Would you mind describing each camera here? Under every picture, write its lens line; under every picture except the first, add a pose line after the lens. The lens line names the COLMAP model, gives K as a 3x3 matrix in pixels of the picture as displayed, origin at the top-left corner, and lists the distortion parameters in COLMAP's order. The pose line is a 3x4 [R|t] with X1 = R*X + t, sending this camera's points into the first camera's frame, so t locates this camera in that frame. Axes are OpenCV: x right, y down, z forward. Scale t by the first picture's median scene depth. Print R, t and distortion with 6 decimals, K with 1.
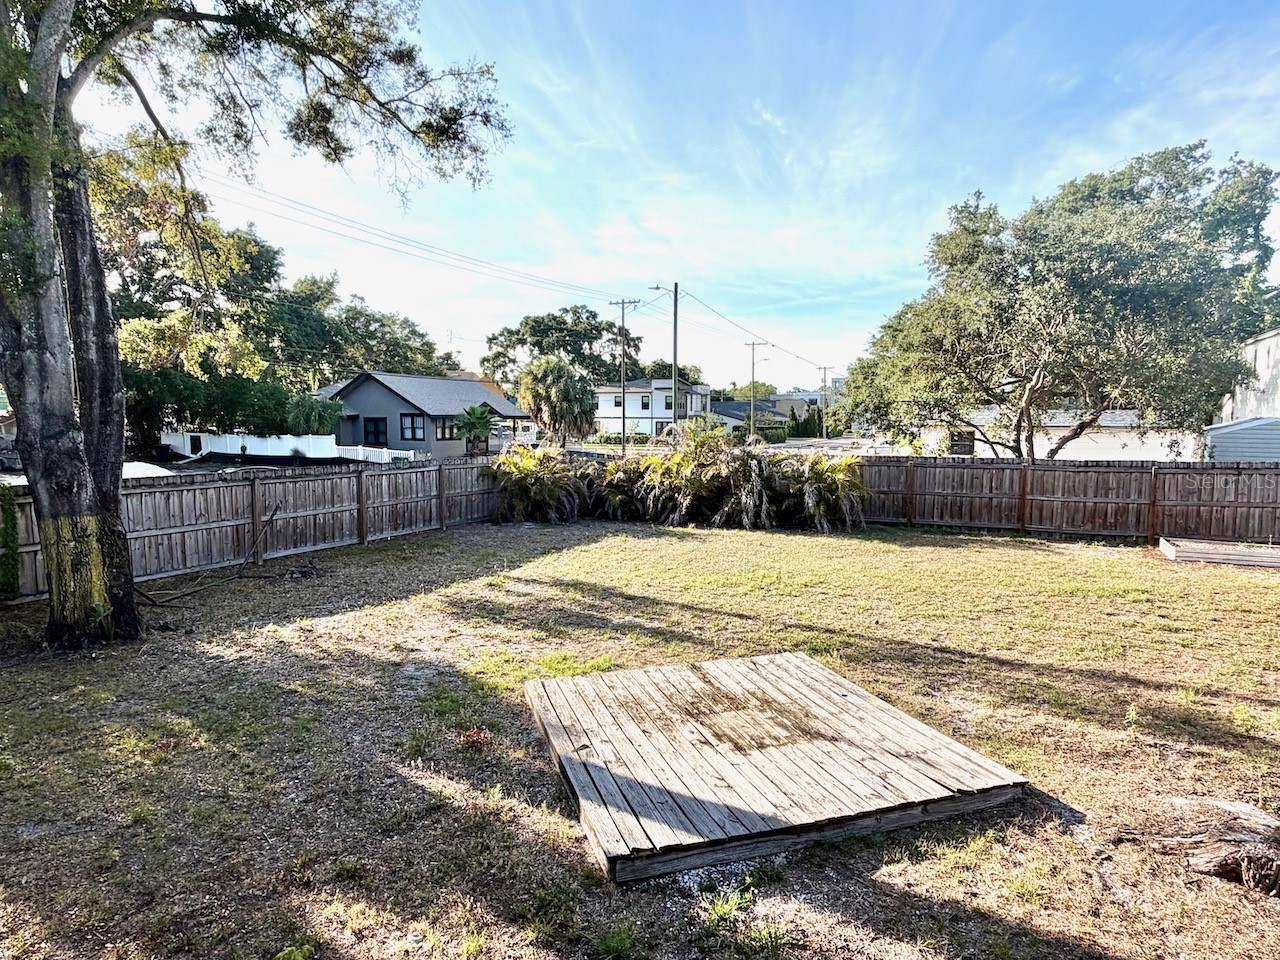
lens RADIAL K [[762.4, 0, 632.8], [0, 762.4, 486.4], [0, 0, 1]] dist [0.003113, 0.000496]
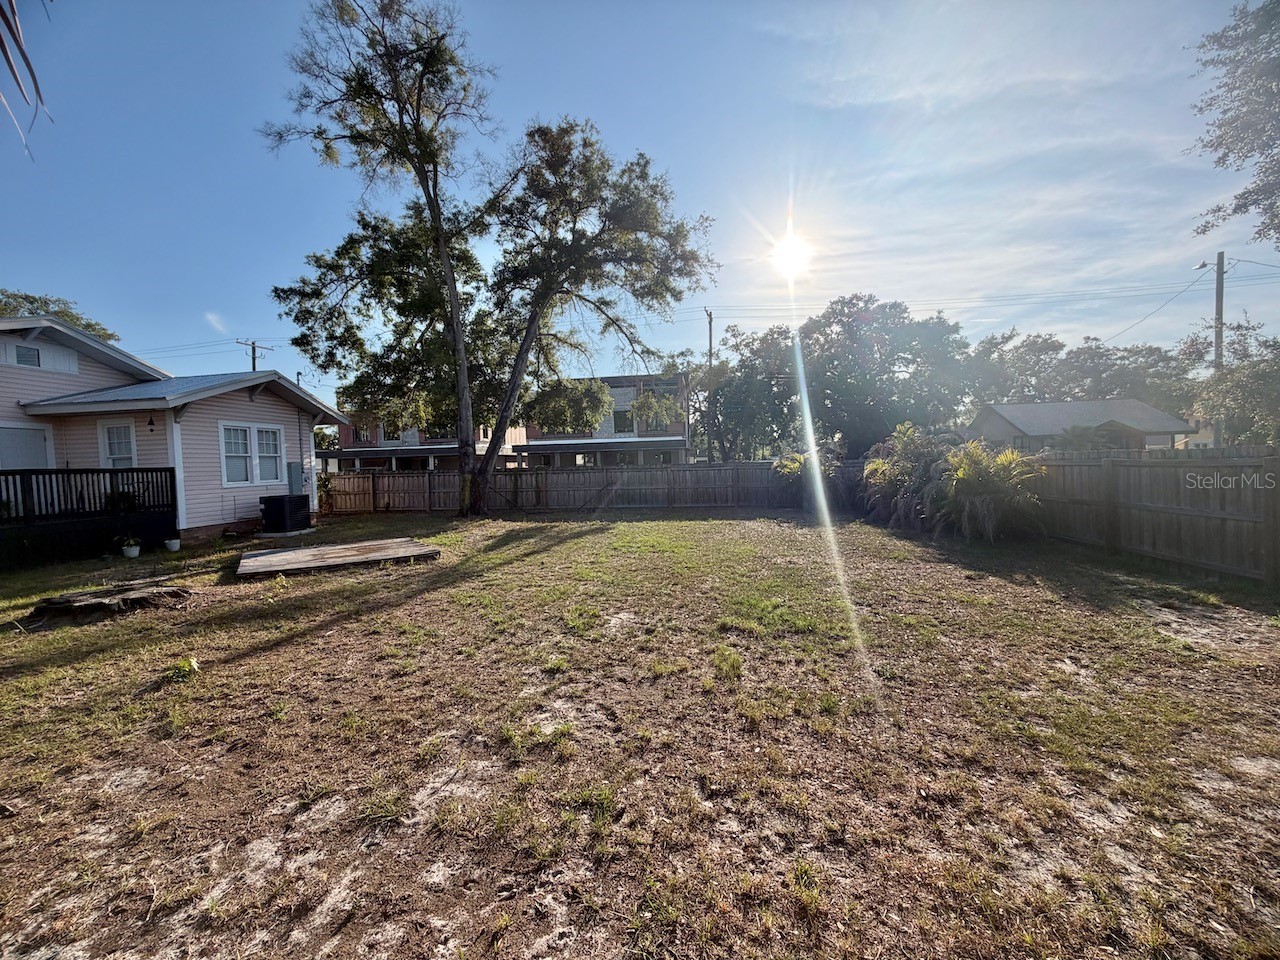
lens RADIAL K [[513.0, 0, 640.0], [0, 513.0, 480.0], [0, 0, 1]] dist [0.015564, 0.000005]
pose [[0.337678, 0.020450, -0.941040, 0.706694], [-0.055400, 0.998463, 0.001819, 0.009539], [0.939630, 0.051519, 0.338292, 0.477828]]
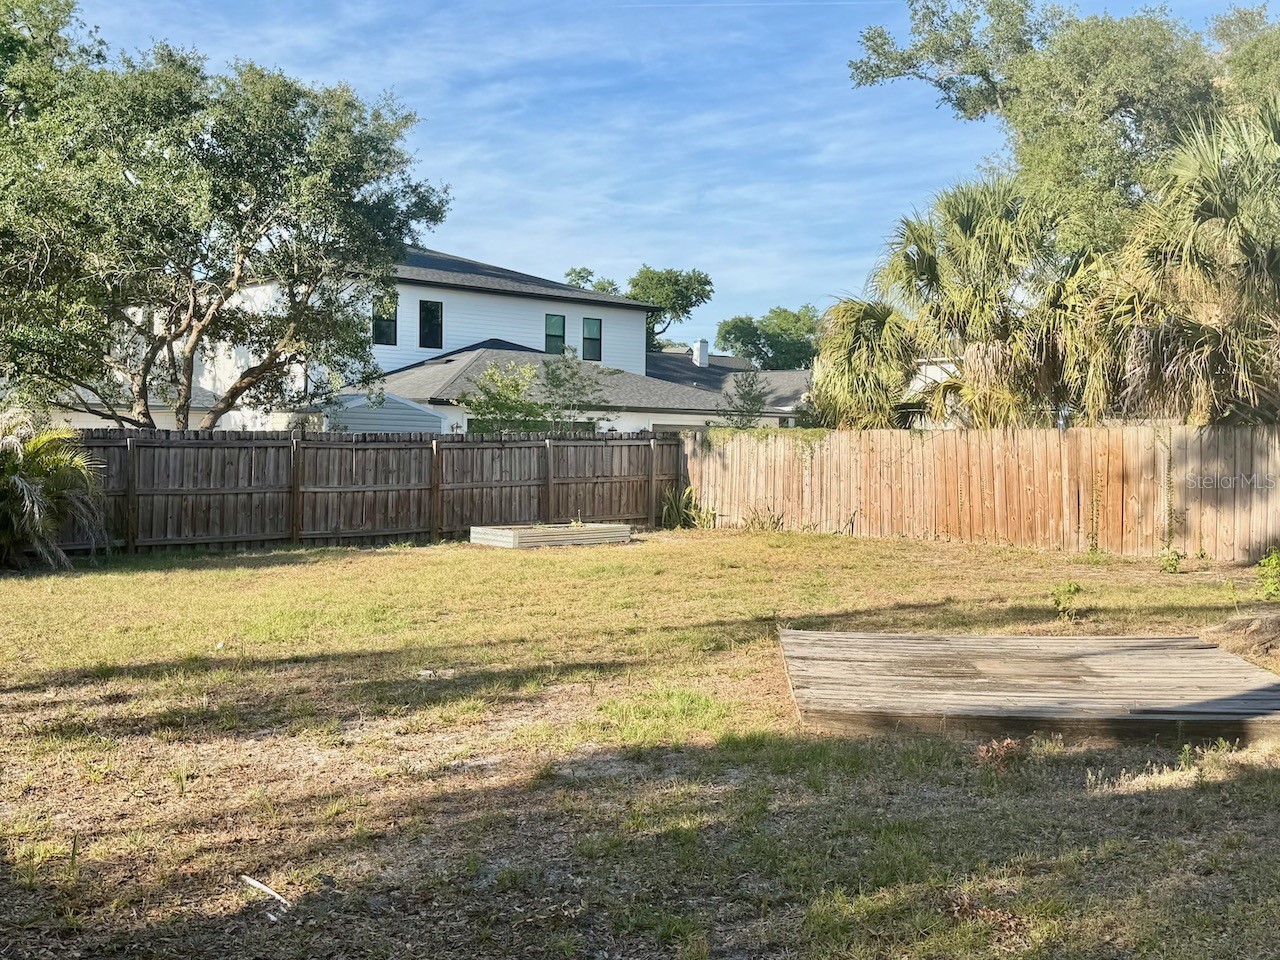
lens RADIAL K [[1290.7, 0, 640.0], [0, 1290.7, 480.0], [0, 0, 1]] dist [0.067901, 0.000975]
pose [[0.361372, -0.024917, 0.932089, -0.438765], [0.070967, 0.997478, -0.000849, 0.028373], [-0.929717, 0.066455, 0.362229, 0.305133]]
